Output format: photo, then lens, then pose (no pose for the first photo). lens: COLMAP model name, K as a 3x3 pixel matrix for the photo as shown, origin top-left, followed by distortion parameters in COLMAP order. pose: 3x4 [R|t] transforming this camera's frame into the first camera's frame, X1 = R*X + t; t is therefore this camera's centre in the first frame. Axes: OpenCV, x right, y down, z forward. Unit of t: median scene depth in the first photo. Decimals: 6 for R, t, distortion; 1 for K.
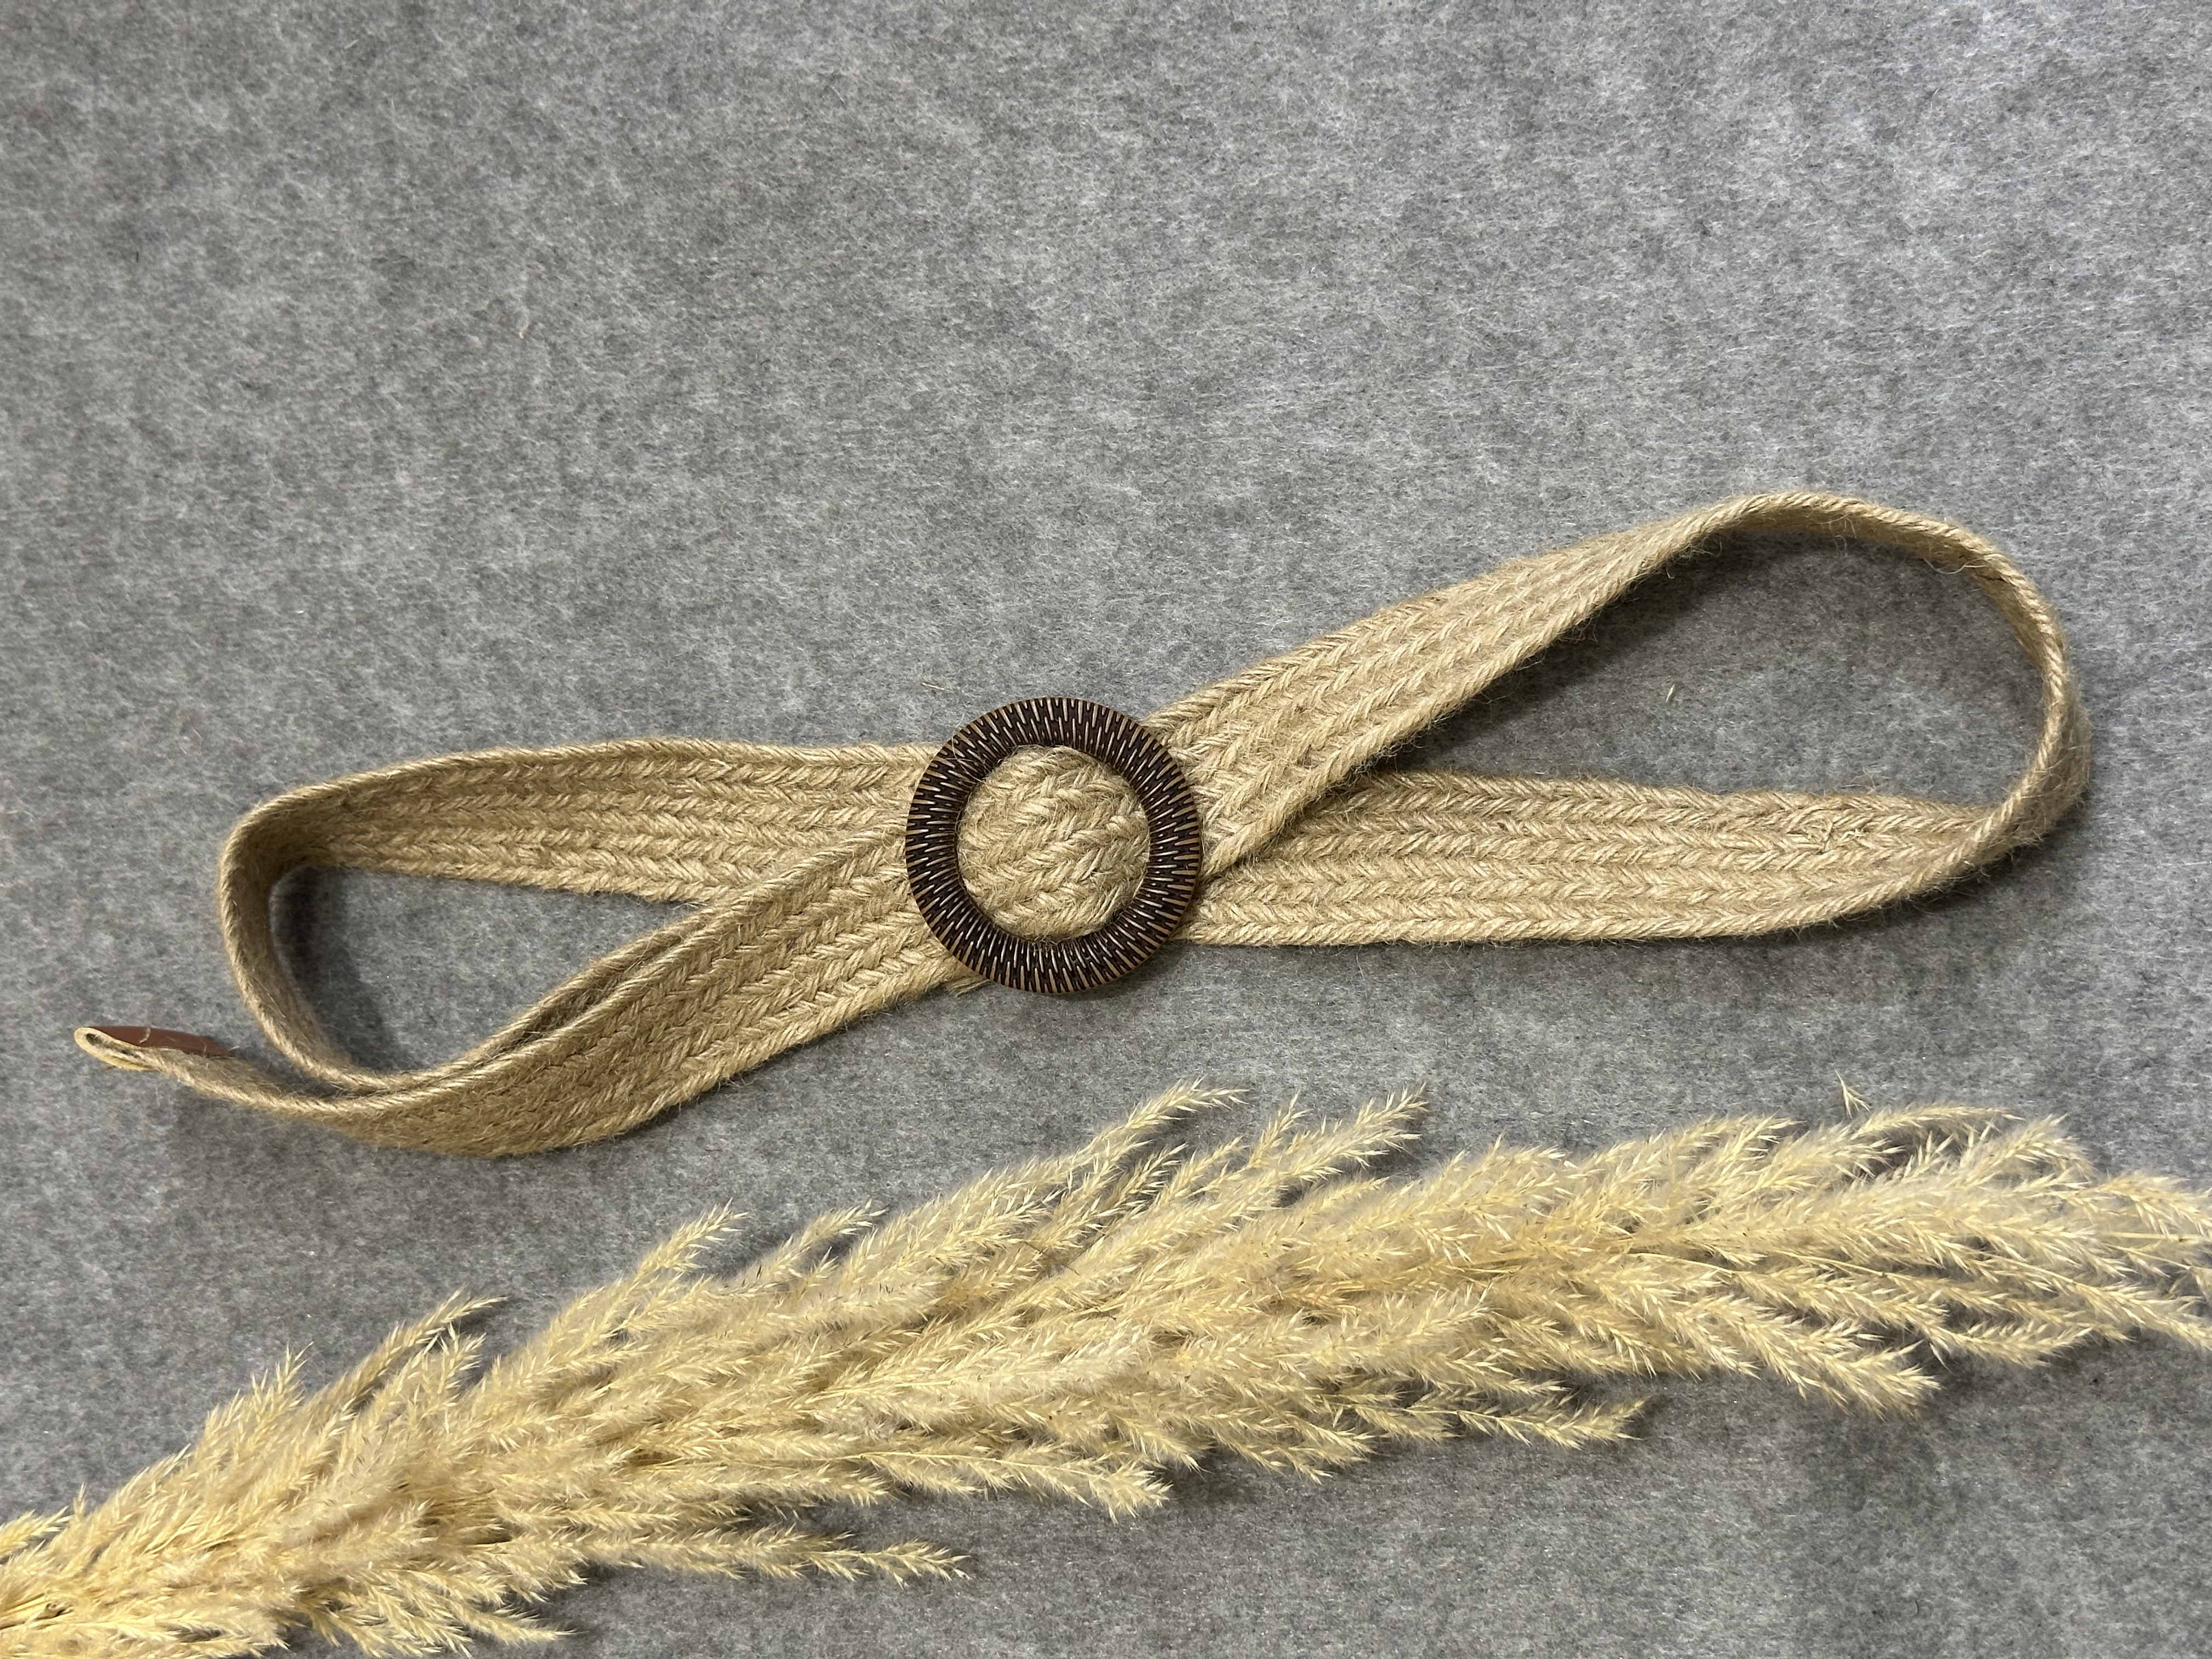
lens RADIAL K [[2991.5, 0, 1106.5], [0, 2991.5, 777.9], [0, 0, 1]] dist [0.181590, -0.411010]
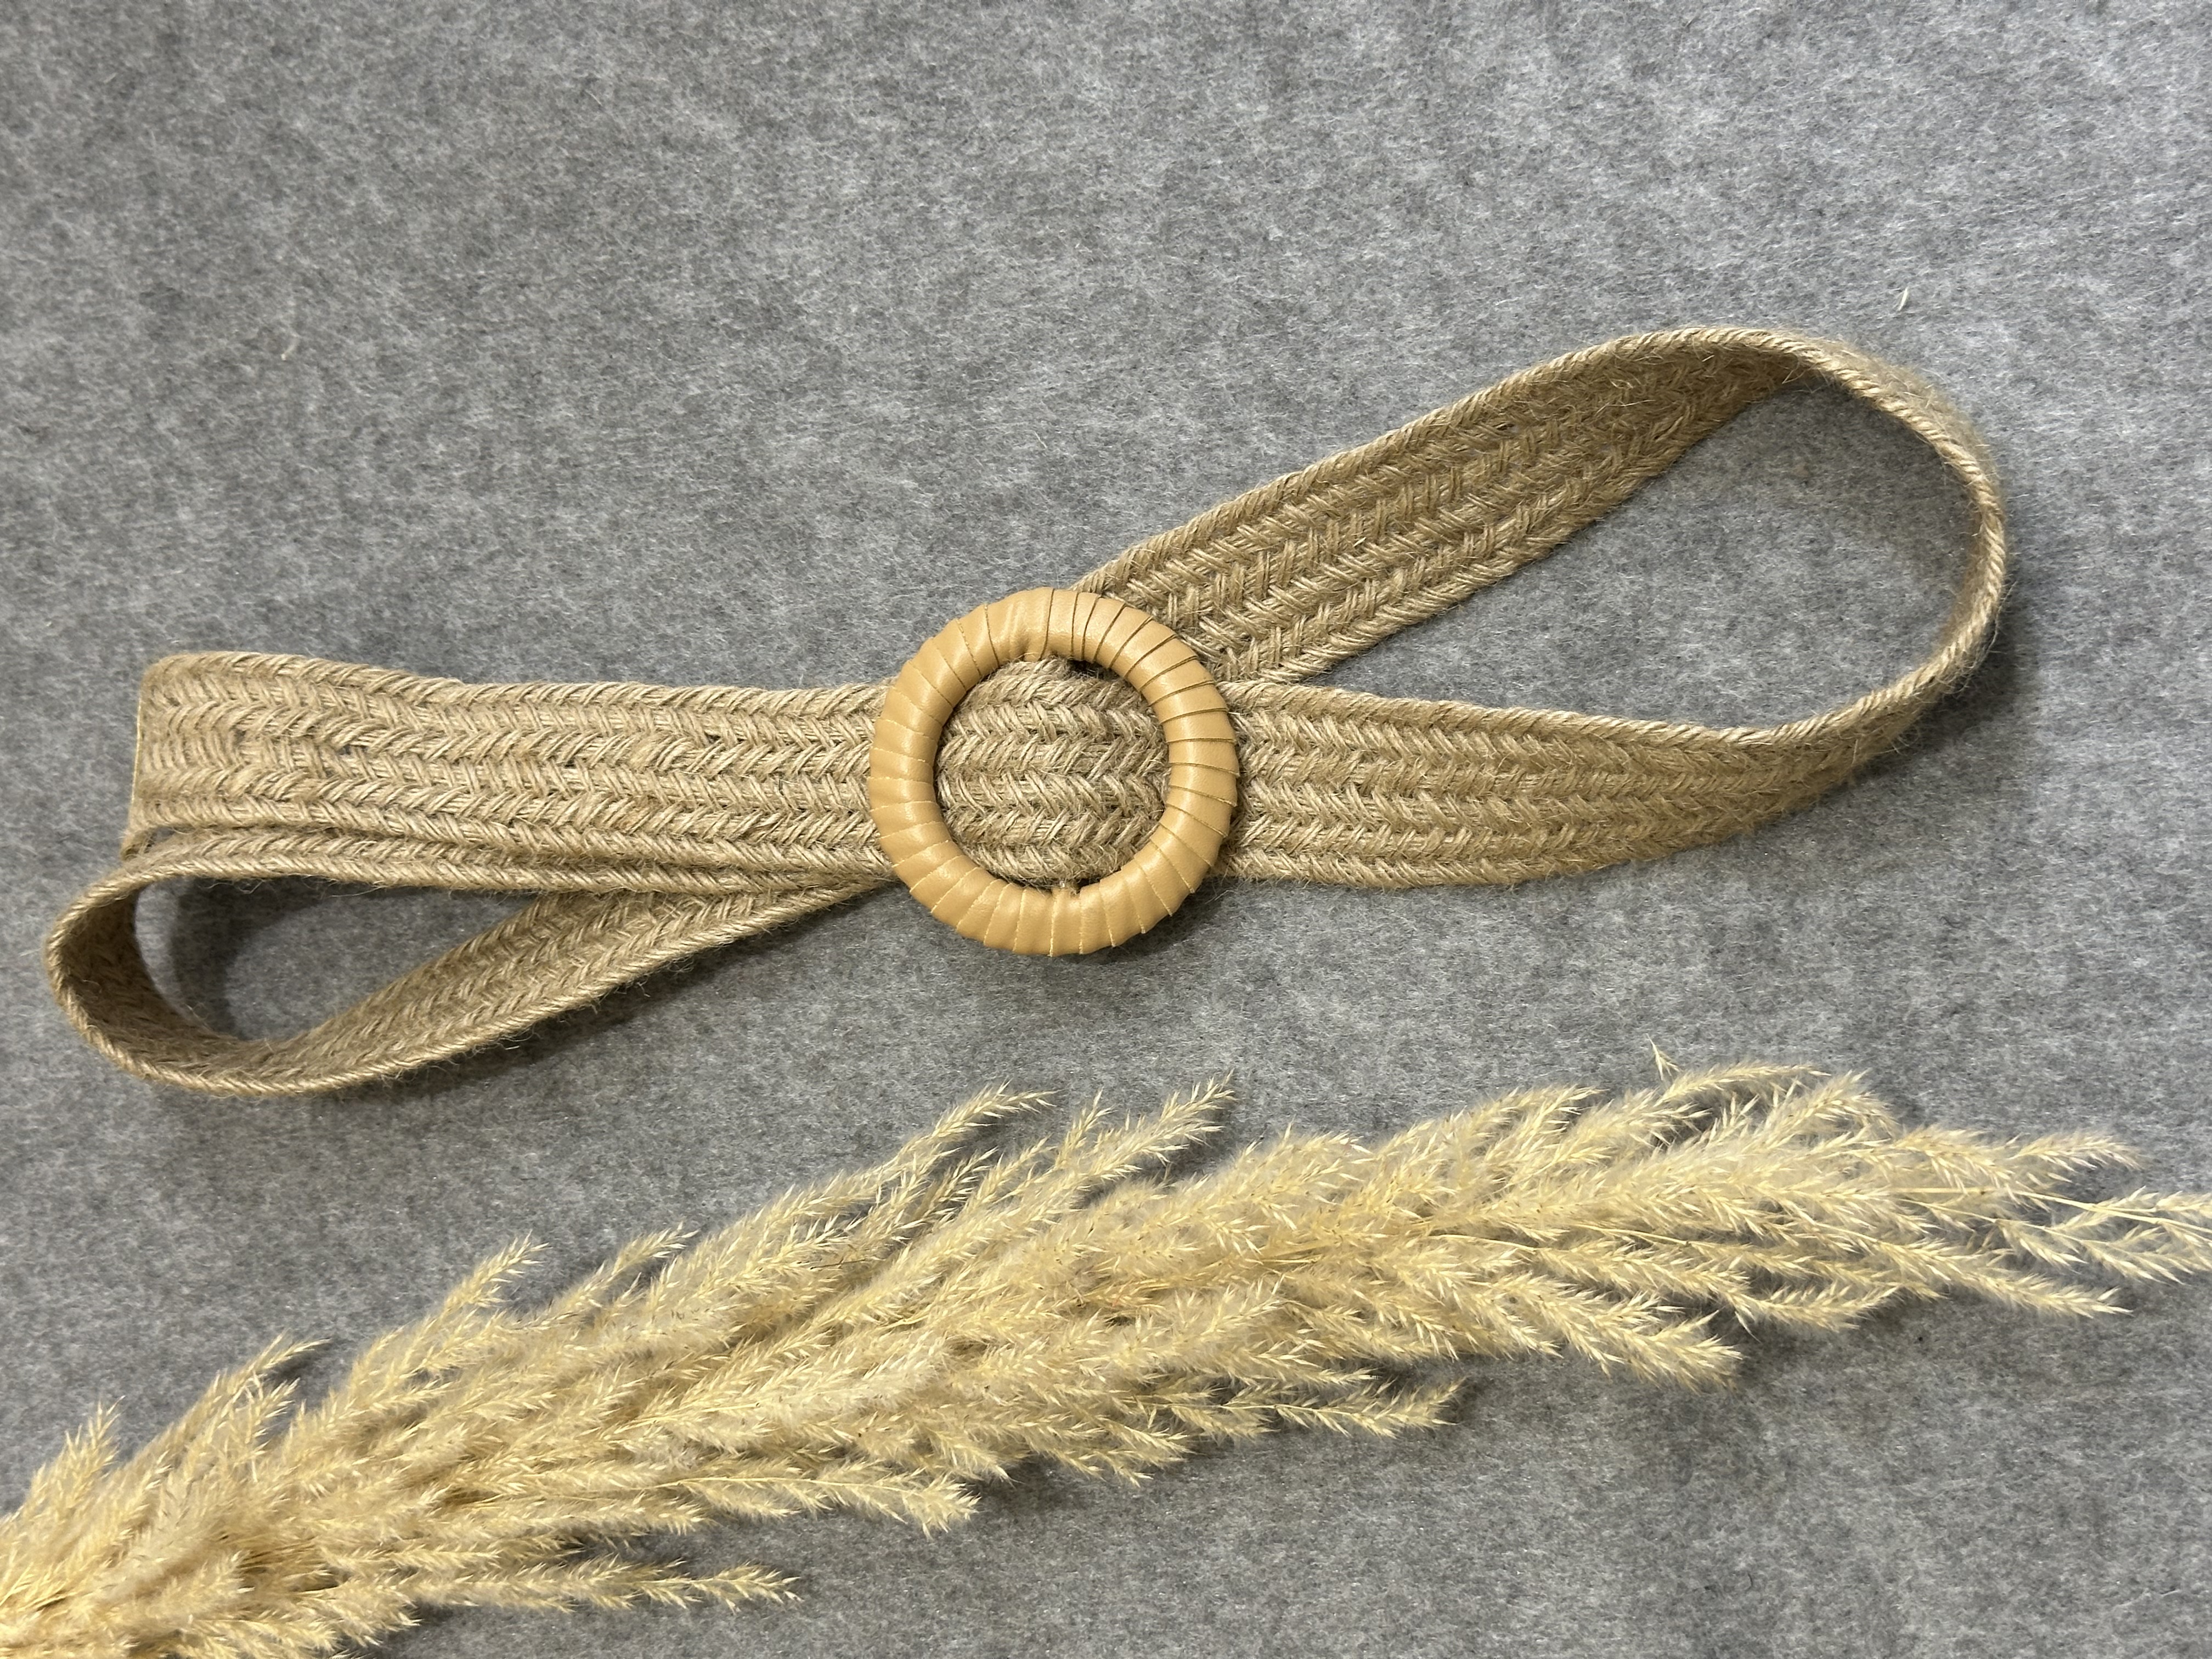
lens RADIAL K [[2991.5, 0, 1106.5], [0, 2991.5, 777.9], [0, 0, 1]] dist [0.181590, -0.411010]
pose [[0.997698, -0.059436, -0.032650, 0.102051], [0.059793, 0.998160, 0.010071, -0.006003], [0.031991, -0.012000, 0.999416, 0.022925]]
